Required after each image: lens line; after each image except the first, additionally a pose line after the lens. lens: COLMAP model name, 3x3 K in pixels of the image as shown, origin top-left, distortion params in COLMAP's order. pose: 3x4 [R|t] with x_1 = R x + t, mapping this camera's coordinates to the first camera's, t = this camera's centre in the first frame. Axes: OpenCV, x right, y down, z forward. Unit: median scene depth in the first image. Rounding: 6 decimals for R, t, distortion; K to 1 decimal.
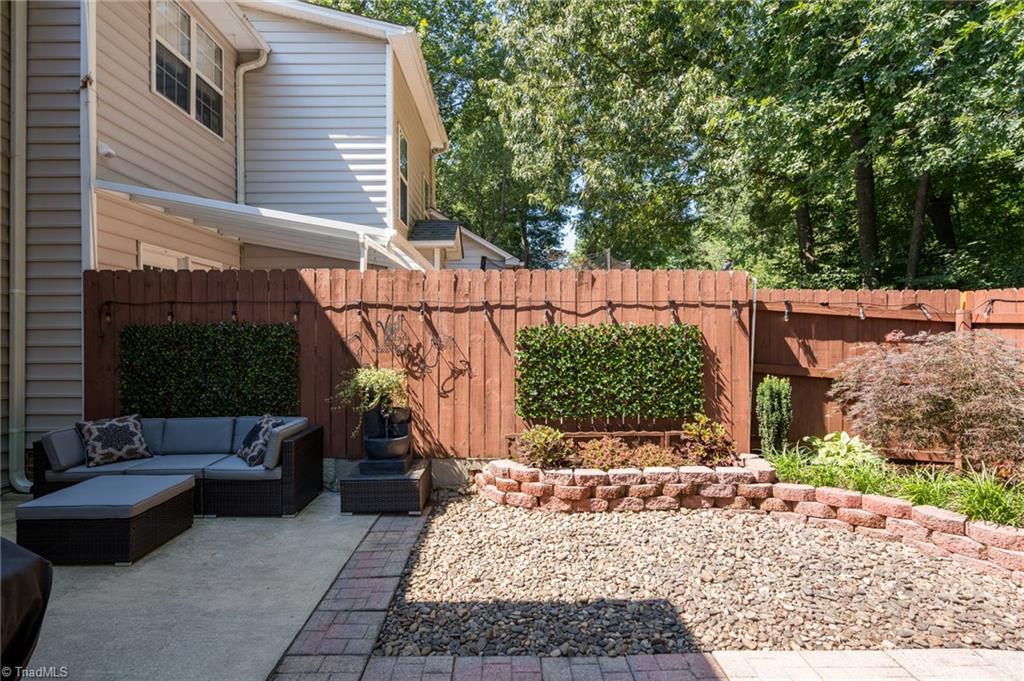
lens RADIAL K [[546.5, 0, 493.9], [0, 546.5, 337.7], [0, 0, 1]] dist [-0.000283, 0.000334]
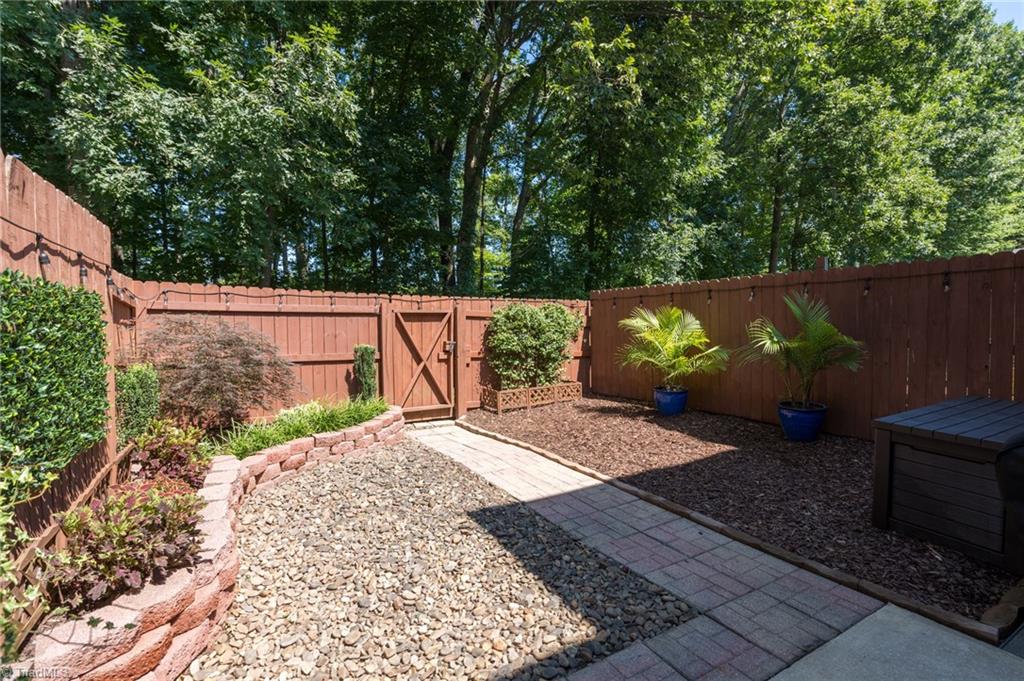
lens RADIAL K [[480.7, 0, 515.4], [0, 480.7, 329.7], [0, 0, 1]] dist [-0.000897, 0.000082]
pose [[-0.520559, 0.004462, 0.853814, -0.393409], [0.021064, 0.999749, 0.007618, 0.025274], [-0.853566, 0.021950, -0.520523, 0.857121]]
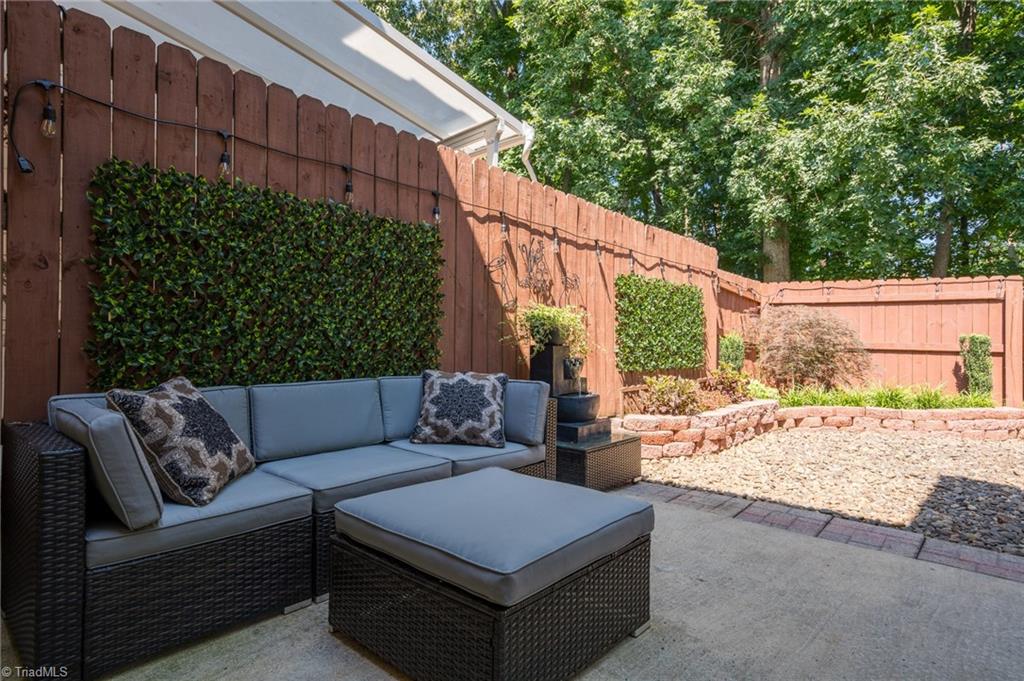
lens RADIAL K [[551.0, 0, 504.6], [0, 551.0, 342.6], [0, 0, 1]] dist [0.002925, -0.000549]
pose [[0.662998, 0.017693, 0.748412, -0.778880], [-0.013344, 0.999841, -0.011816, 0.111070], [-0.748502, -0.002152, 0.663129, 0.521782]]
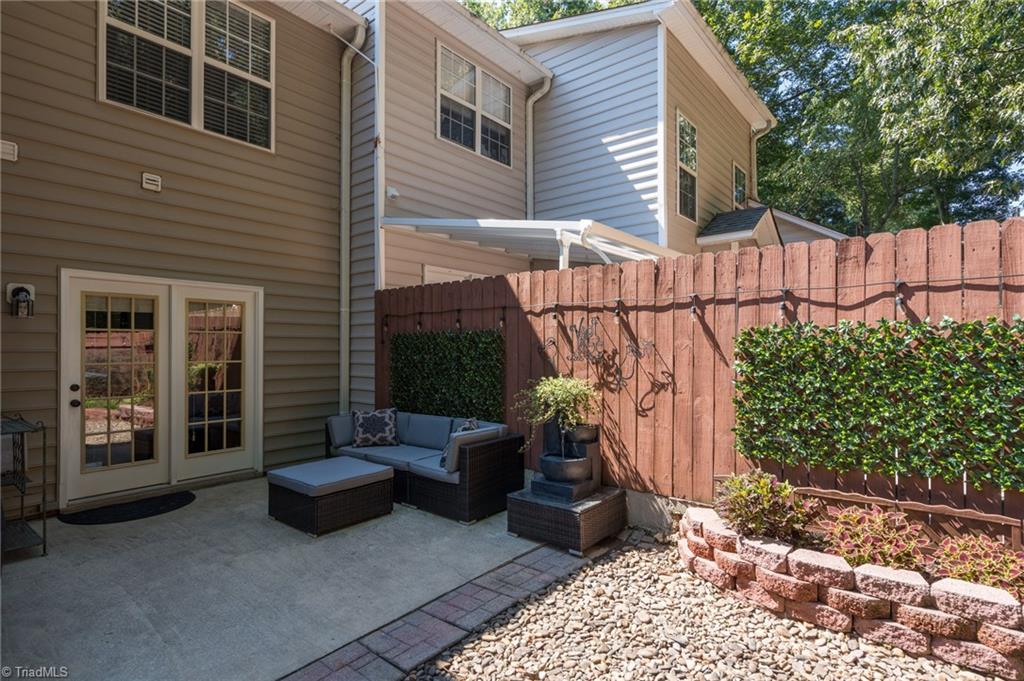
lens RADIAL K [[506.2, 0, 505.8], [0, 506.2, 345.1], [0, 0, 1]] dist [0.002093, 0.000768]
pose [[0.773936, -0.000025, -0.633264, 0.228527], [-0.002541, 0.999992, -0.003145, 0.005490], [0.633259, 0.004044, 0.773929, 0.287362]]
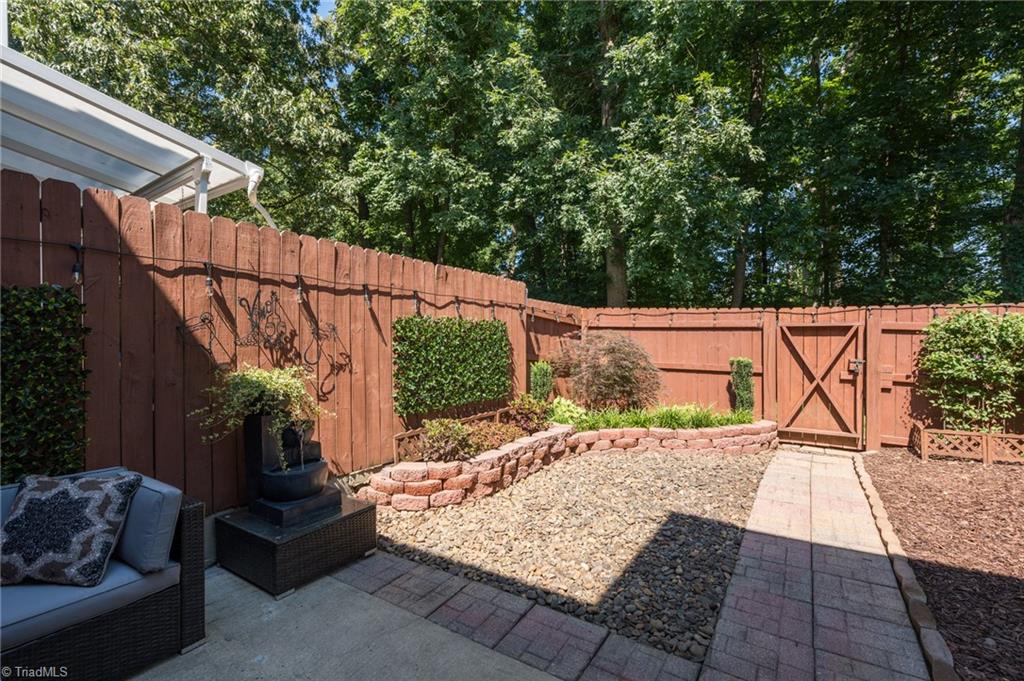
lens RADIAL K [[469.3, 0, 510.2], [0, 469.3, 344.2], [0, 0, 1]] dist [-0.015088, 0.007129]
pose [[0.525736, -0.002730, 0.850643, -0.519147], [0.000528, 0.999996, 0.002883, 0.024236], [-0.850647, -0.001066, 0.525736, 0.424526]]
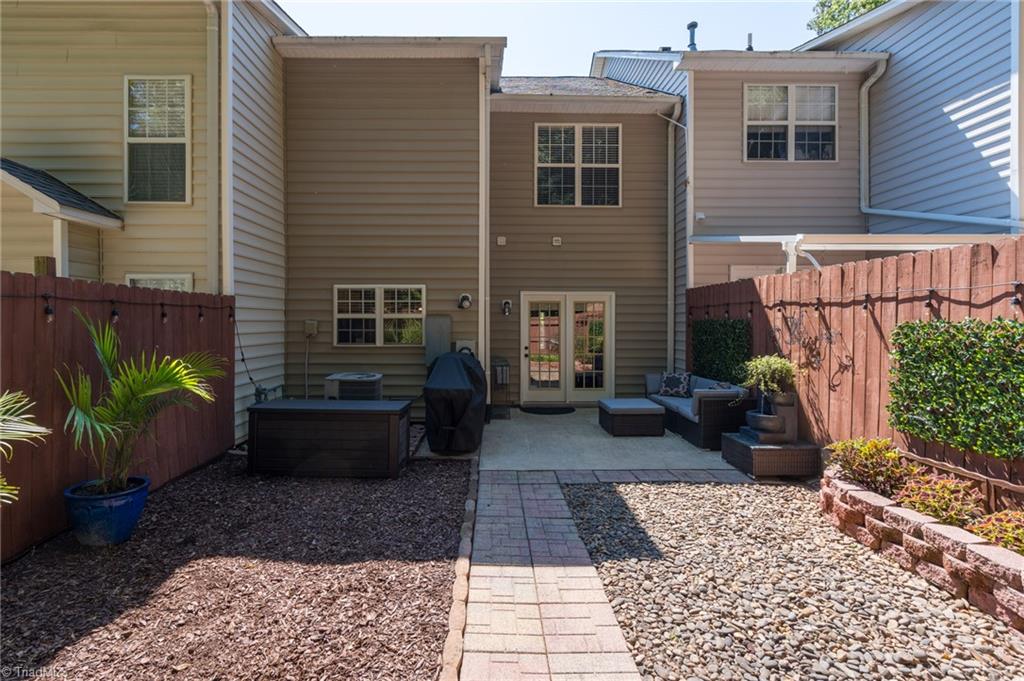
lens RADIAL K [[463.8, 0, 495.9], [0, 463.8, 323.7], [0, 0, 1]] dist [0.000446, 0.000101]
pose [[0.016129, 0.008294, -0.999836, 0.760934], [0.000631, 0.999965, 0.008305, -0.023810], [0.999870, -0.000765, 0.016123, 0.359393]]
